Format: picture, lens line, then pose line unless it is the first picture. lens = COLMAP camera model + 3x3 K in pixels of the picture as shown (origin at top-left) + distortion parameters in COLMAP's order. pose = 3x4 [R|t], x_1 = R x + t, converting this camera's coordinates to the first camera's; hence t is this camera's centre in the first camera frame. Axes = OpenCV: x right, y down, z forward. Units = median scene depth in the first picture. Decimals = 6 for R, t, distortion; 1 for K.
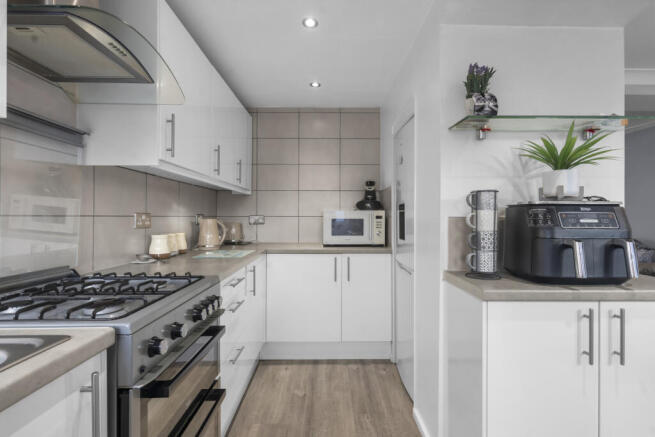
lens RADIAL K [[310.7, 0, 326.6], [0, 310.7, 217.6], [0, 0, 1]] dist [0.018465, -0.000420]
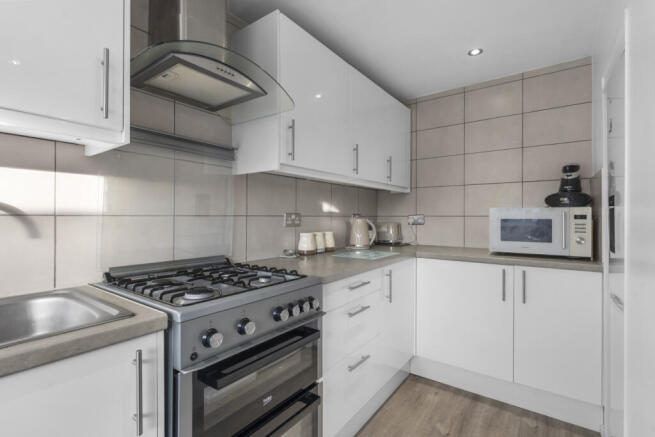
lens RADIAL K [[310.7, 0, 328.2], [0, 310.7, 216.8], [0, 0, 1]] dist [0.018465, -0.000420]
pose [[0.808987, 0.000182, -0.587826, 0.142531], [-0.001245, 0.999998, -0.001405, -0.000231], [0.587825, 0.001868, 0.808986, 0.132926]]
